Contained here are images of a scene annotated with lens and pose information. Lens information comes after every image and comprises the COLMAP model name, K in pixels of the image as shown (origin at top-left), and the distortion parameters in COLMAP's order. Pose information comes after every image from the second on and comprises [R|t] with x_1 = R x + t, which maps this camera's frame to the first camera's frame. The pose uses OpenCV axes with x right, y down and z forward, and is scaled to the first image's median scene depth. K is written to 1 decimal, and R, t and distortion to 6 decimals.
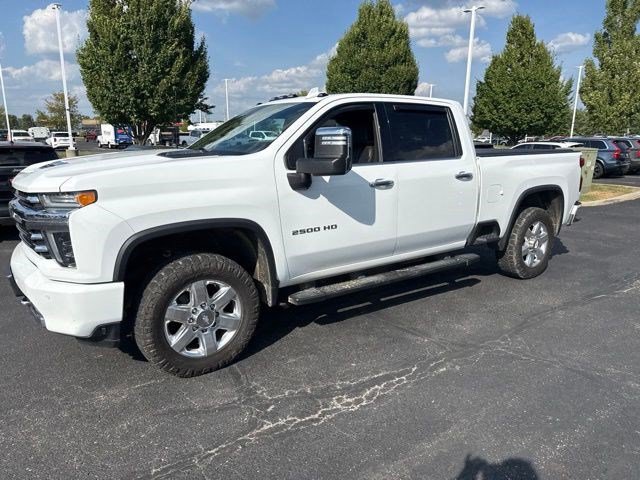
lens RADIAL K [[455.8, 0, 322.4], [0, 455.8, 240.9], [0, 0, 1]] dist [0.029347, -0.043676]
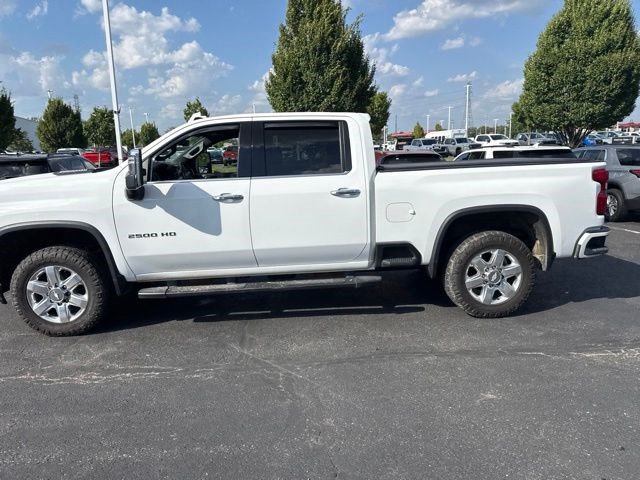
lens RADIAL K [[454.8, 0, 322.7], [0, 454.8, 237.0], [0, 0, 1]] dist [0.027619, -0.042336]
pose [[0.847851, 0.073241, -0.525152, 0.875028], [-0.084969, 0.996382, 0.001780, -0.053809], [0.523383, 0.043112, 0.851006, 0.206390]]
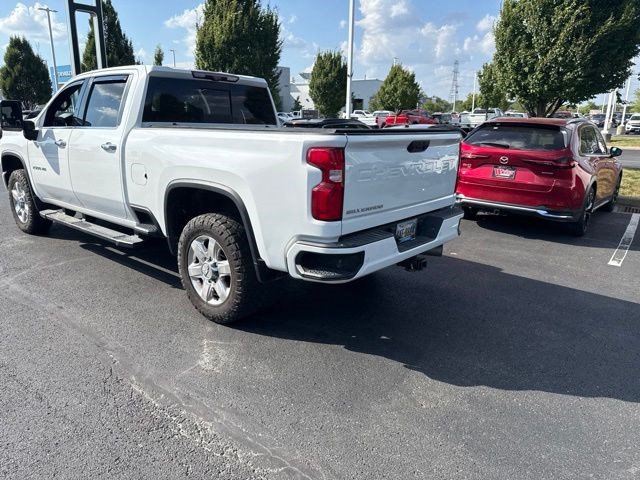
lens RADIAL K [[463.0, 0, 324.0], [0, 463.0, 232.4], [0, 0, 1]] dist [0.008550, 0.000442]
pose [[0.246911, 0.231925, -0.940875, 1.552810], [-0.223479, 0.958393, 0.177596, -0.276966], [0.942917, 0.166416, 0.288468, 1.333518]]
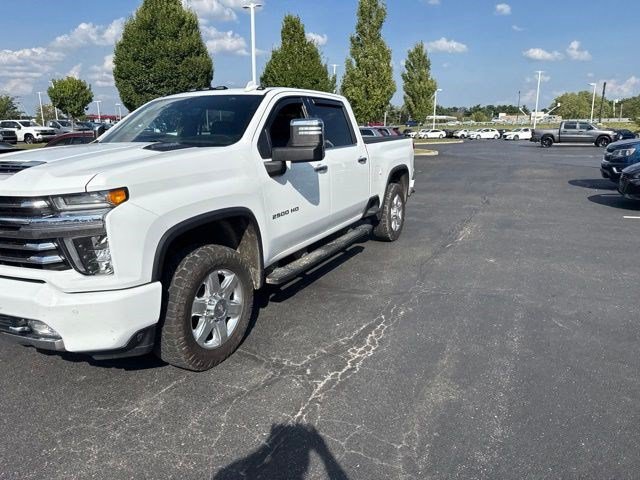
lens RADIAL K [[446.0, 0, 320.0], [0, 446.0, 240.0], [0, 0, 1]] dist [0.052816, -0.044595]
pose [[0.885402, -0.125969, 0.447432, -0.387845], [0.116943, 0.991984, 0.047867, -0.001494], [-0.449875, 0.009942, 0.893036, 0.004083]]
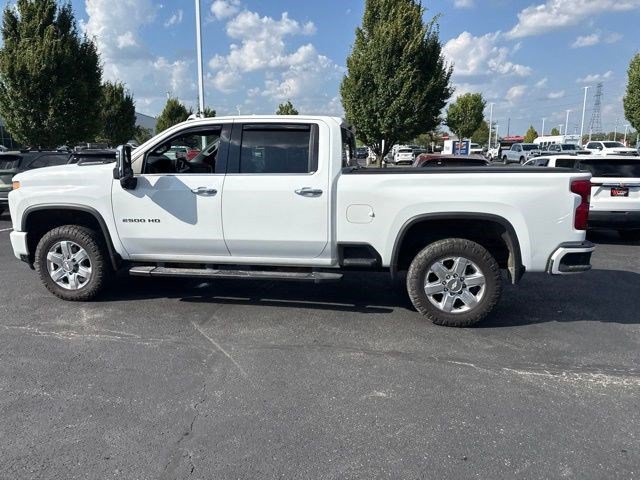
lens RADIAL K [[455.8, 0, 322.4], [0, 455.8, 240.9], [0, 0, 1]] dist [0.029347, -0.043676]
pose [[0.705989, 0.131710, -0.695867, 1.180772], [-0.152852, 0.987735, 0.031878, -0.081882], [0.691531, 0.083859, 0.717463, 0.363042]]
